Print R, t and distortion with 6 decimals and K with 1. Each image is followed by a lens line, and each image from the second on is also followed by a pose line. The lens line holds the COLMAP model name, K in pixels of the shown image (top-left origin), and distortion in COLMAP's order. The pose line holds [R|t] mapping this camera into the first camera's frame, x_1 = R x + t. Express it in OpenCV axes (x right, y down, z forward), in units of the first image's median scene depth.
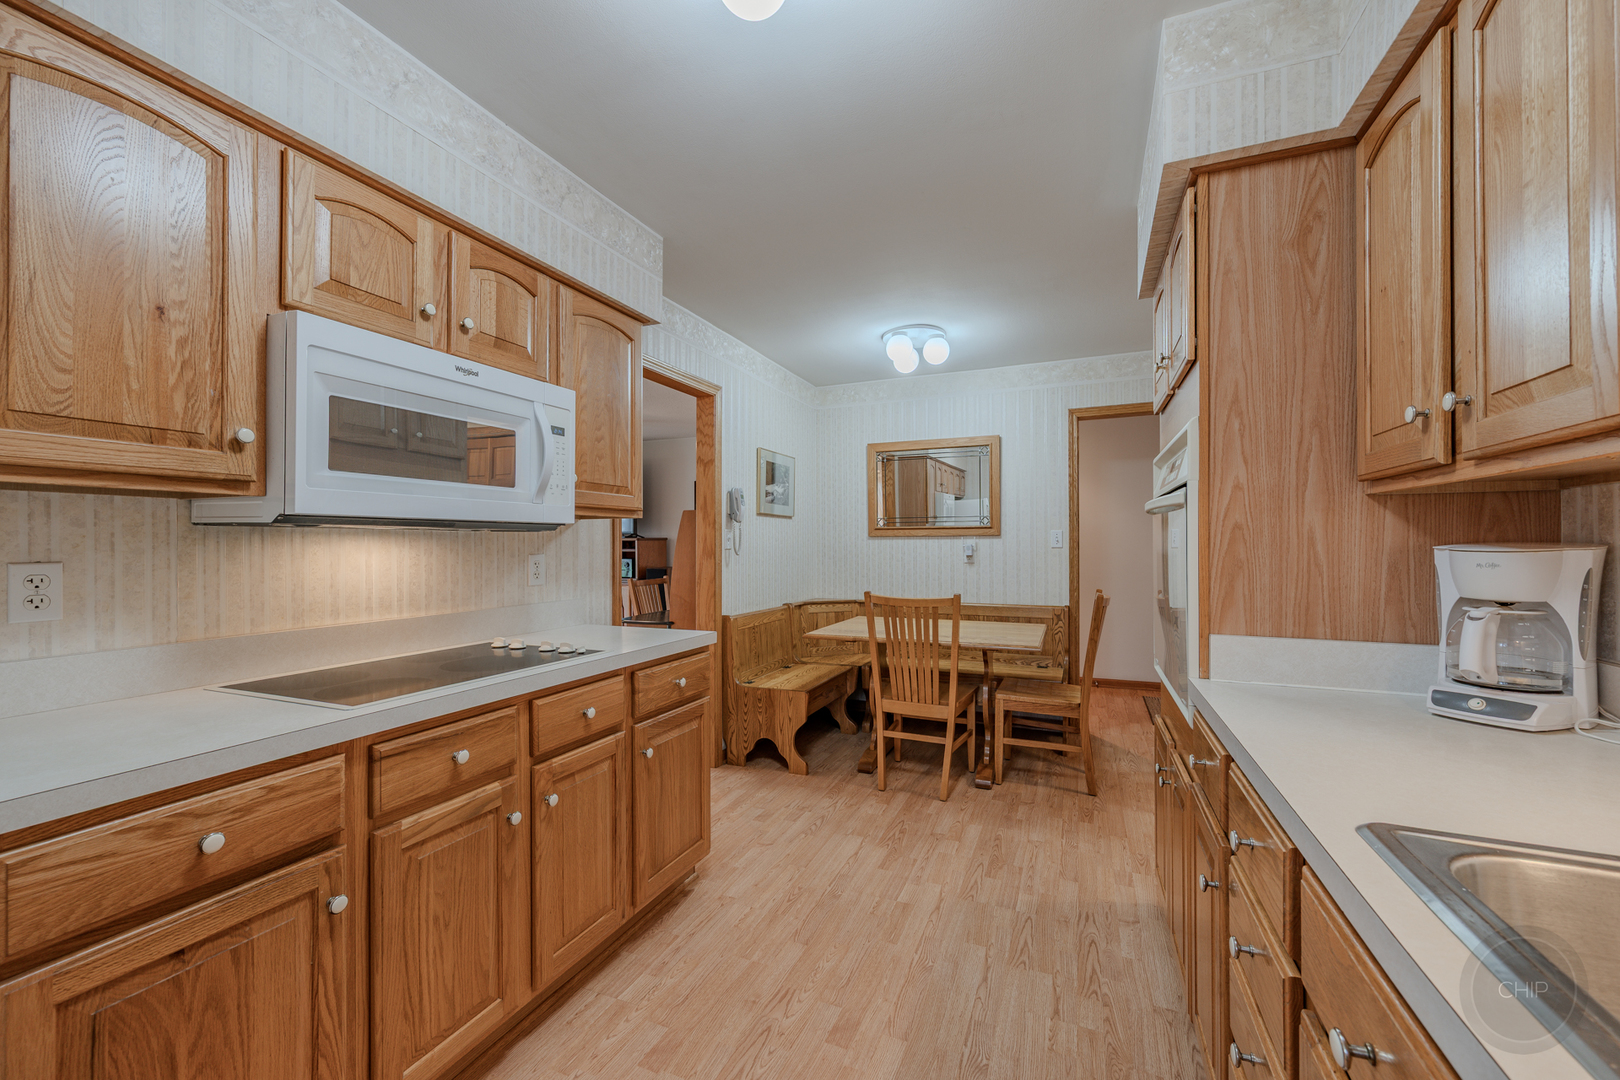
lens RADIAL K [[635.8, 0, 813.1], [0, 635.8, 540.9], [0, 0, 1]] dist [-0.001092, -0.000258]
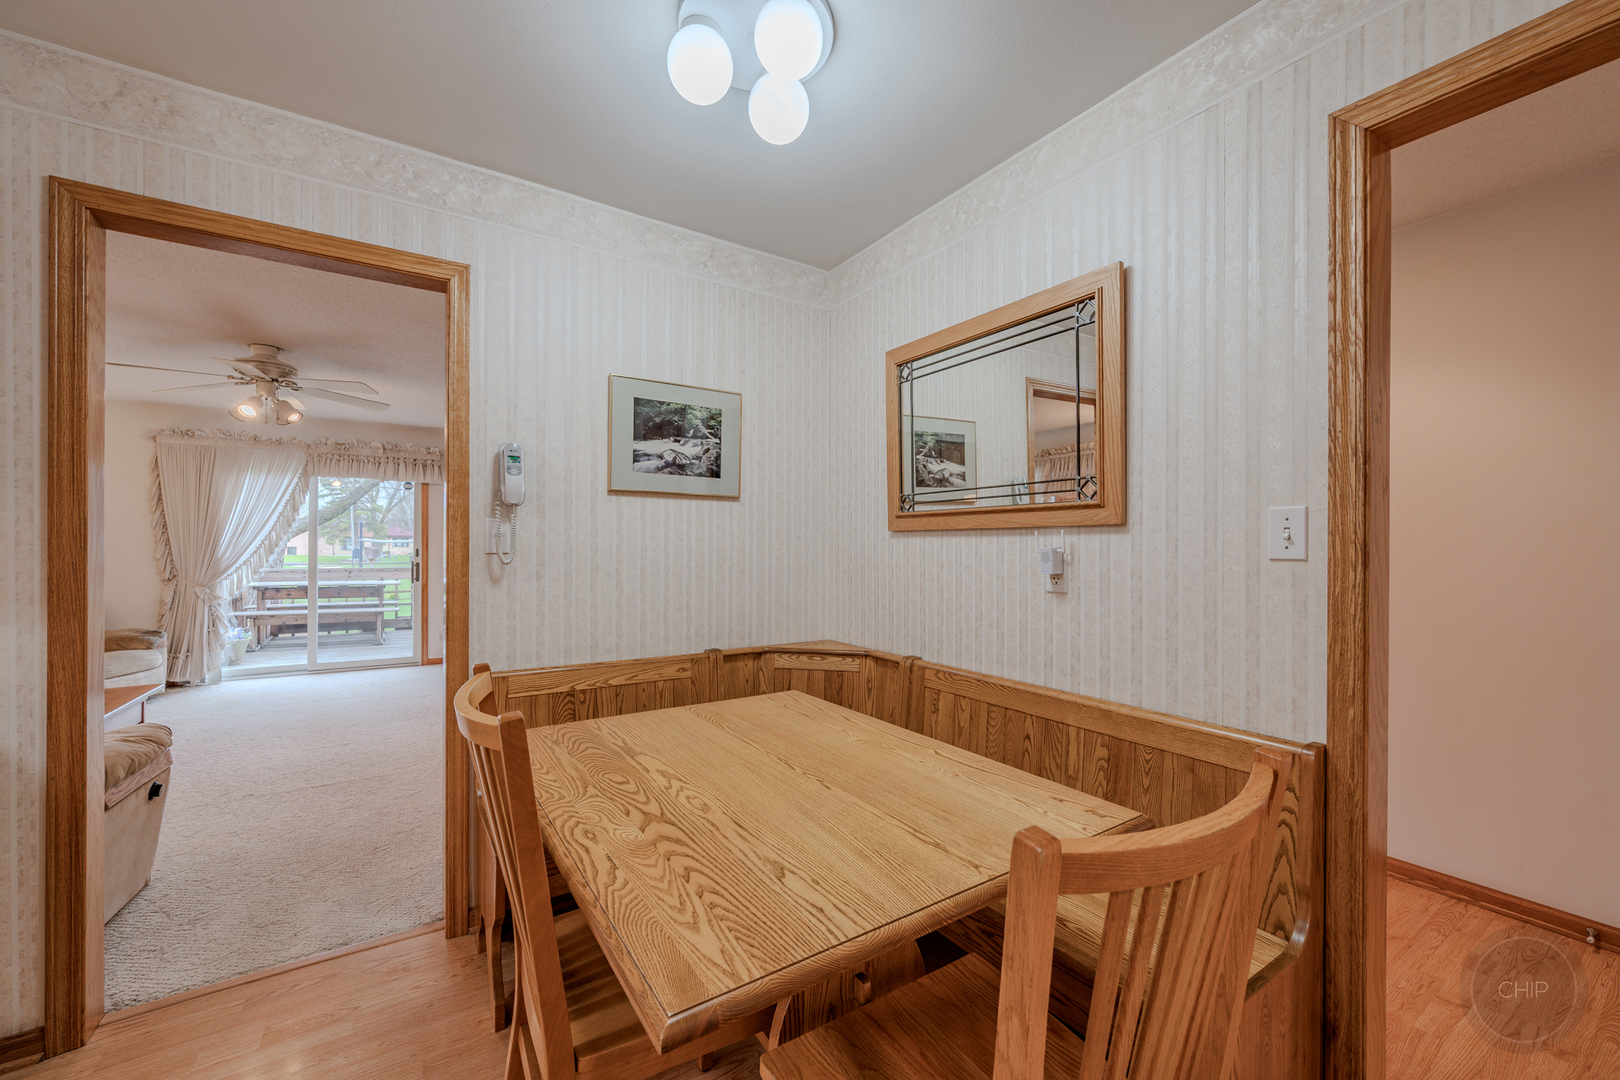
lens RADIAL K [[635.8, 0, 815.0], [0, 635.8, 548.3], [0, 0, 1]] dist [-0.001092, -0.000258]
pose [[0.831691, 0.007016, -0.555195, 0.546588], [-0.001833, 0.999949, 0.009891, 0.003105], [0.555236, -0.007209, 0.831661, 0.899132]]
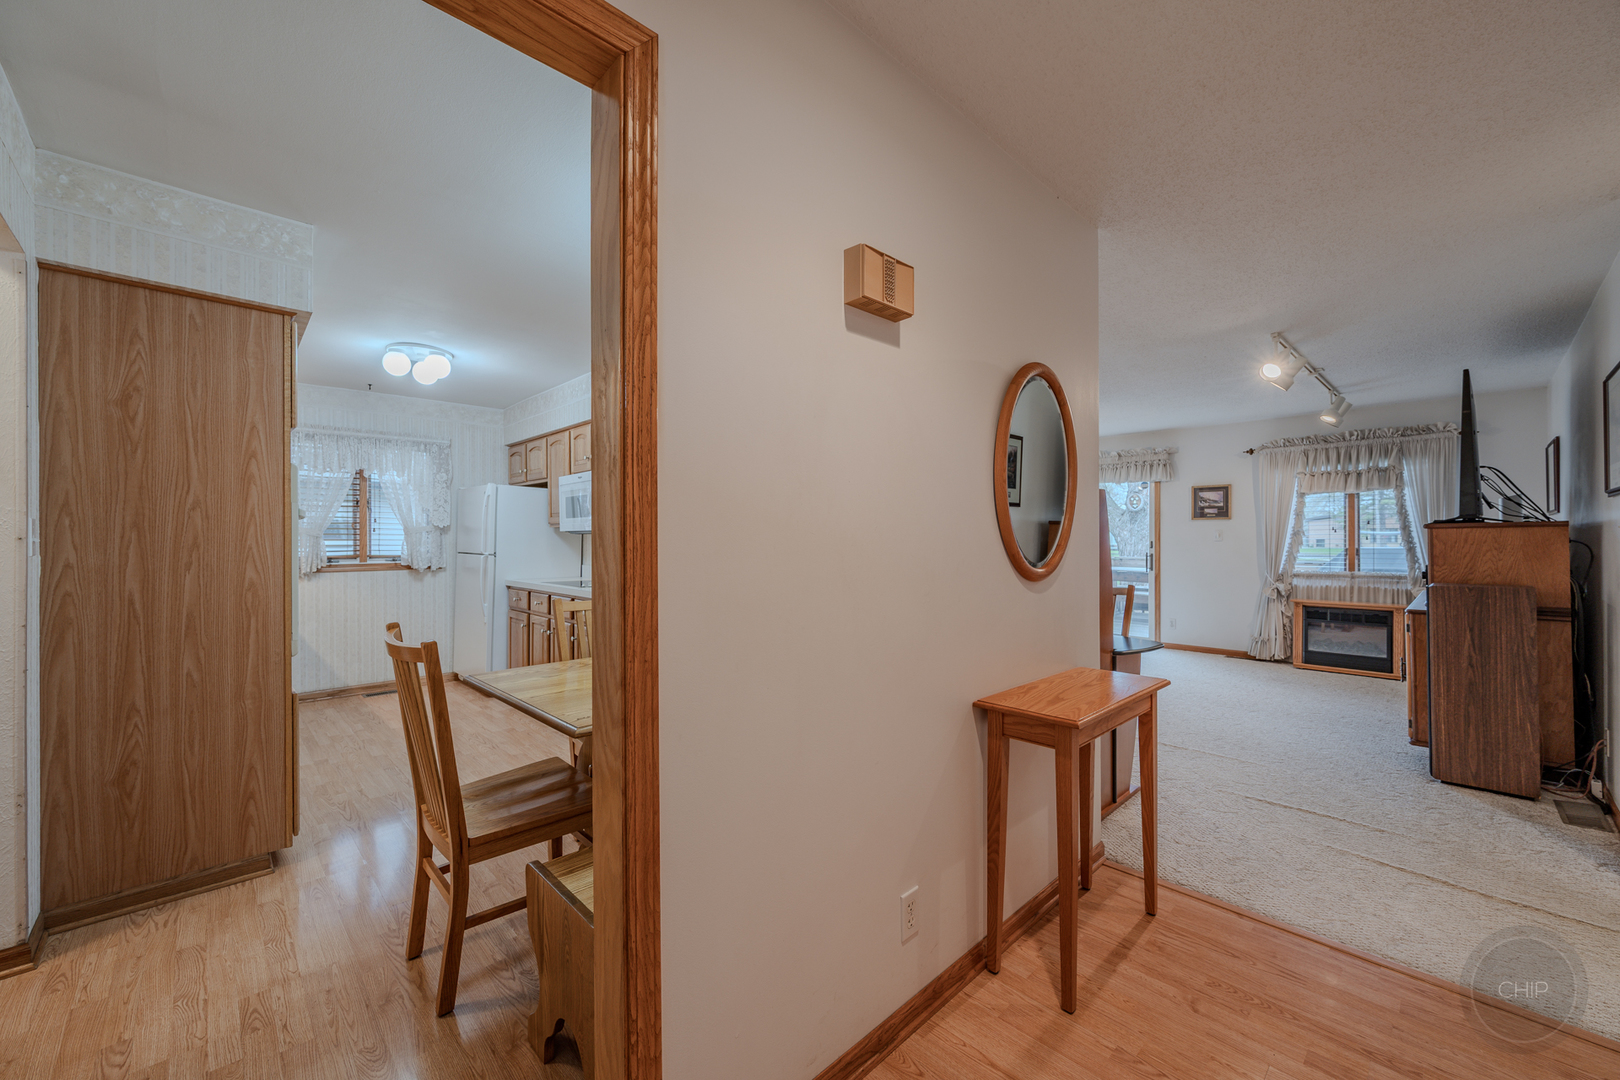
lens RADIAL K [[635.8, 0, 815.7], [0, 635.8, 537.1], [0, 0, 1]] dist [-0.001092, -0.000258]
pose [[-0.390992, 0.002546, -0.920391, 0.949854], [0.009492, 0.999954, -0.001266, 0.004524], [0.920345, -0.009231, -0.390998, 1.787197]]
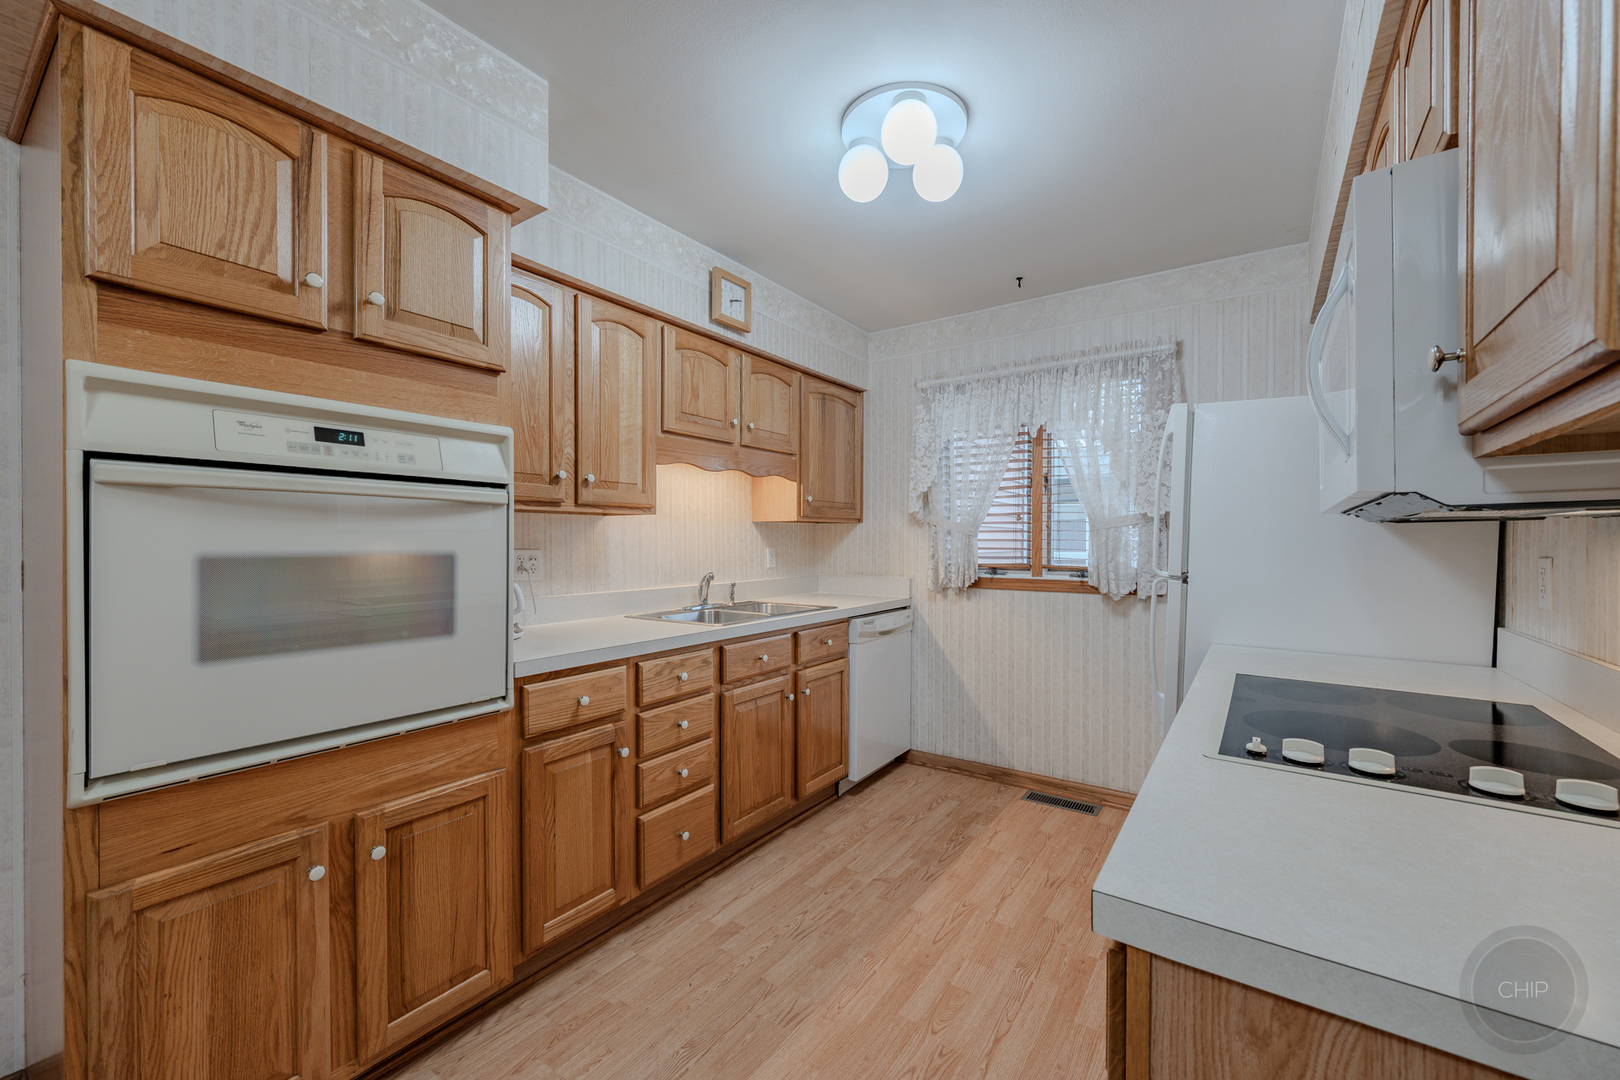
lens RADIAL K [[635.8, 0, 810.0], [0, 635.8, 545.5], [0, 0, 1]] dist [-0.001092, -0.000258]
pose [[-0.977286, 0.000026, 0.211923, -0.078383], [0.000307, 0.999999, 0.001295, 0.005068], [-0.211923, 0.001330, -0.977286, 1.057907]]
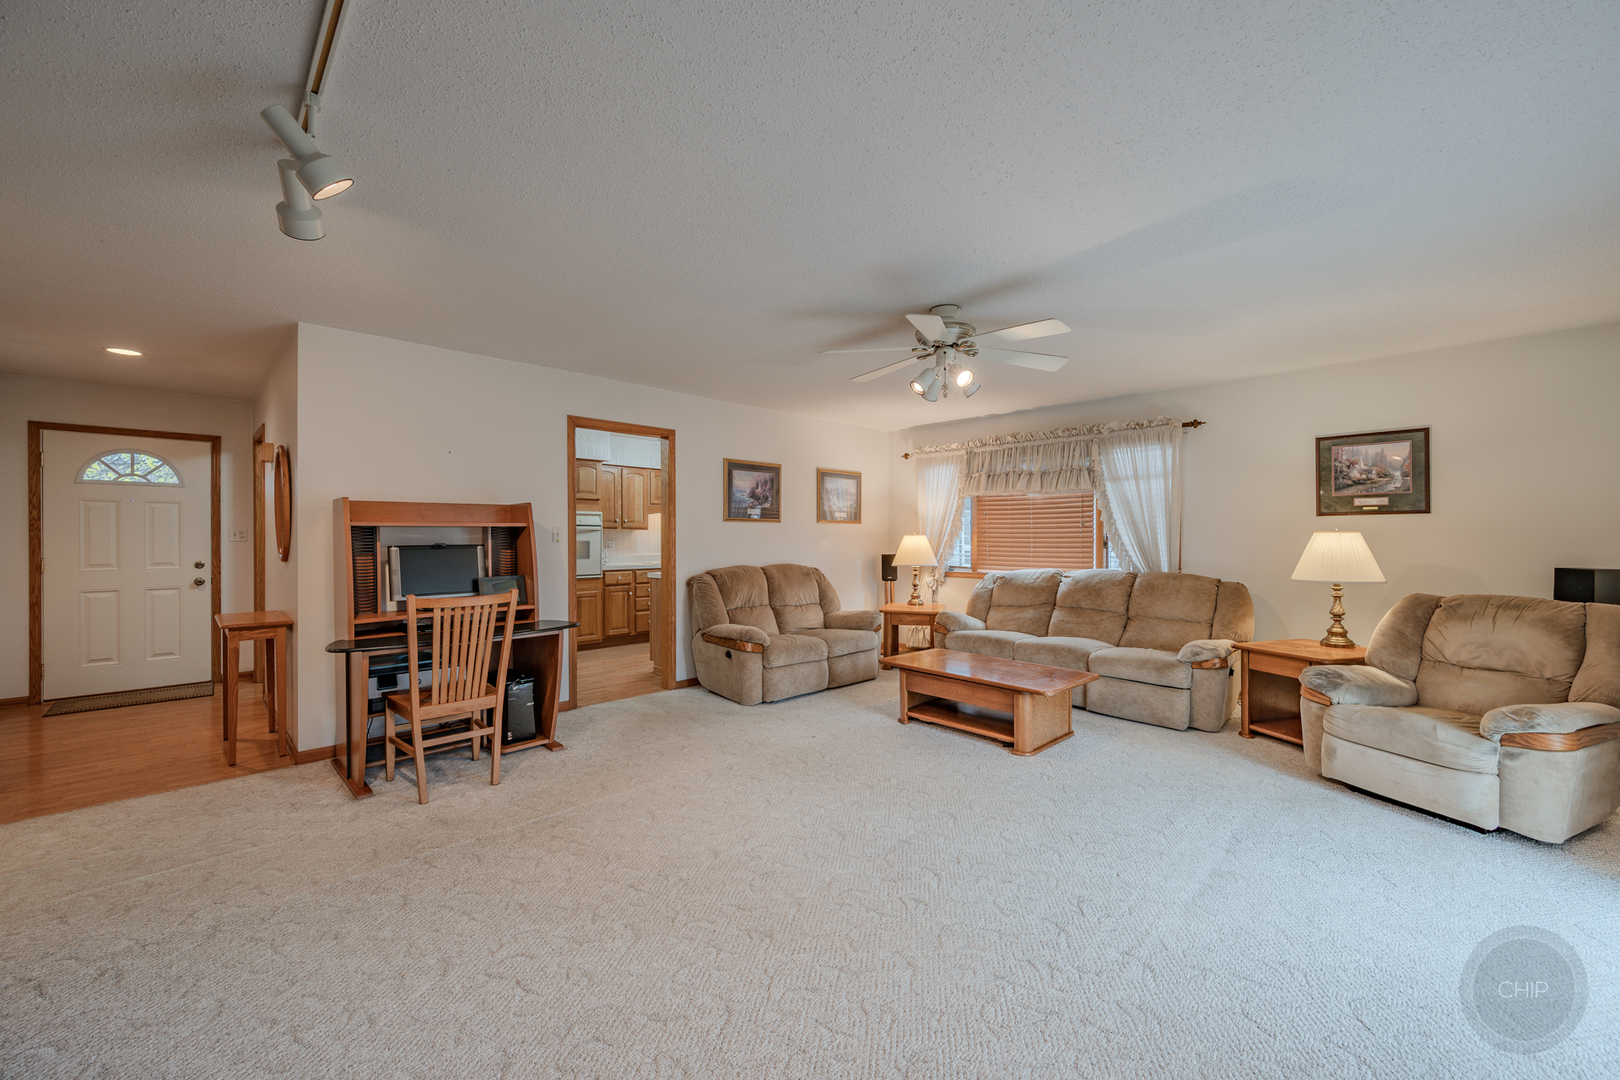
lens RADIAL K [[635.8, 0, 813.9], [0, 635.8, 538.0], [0, 0, 1]] dist [-0.001092, -0.000258]
pose [[-0.925459, 0.004046, 0.378827, -1.440551], [0.002264, 0.999984, -0.005148, 0.014999], [-0.378841, -0.003907, -0.925453, 2.583469]]
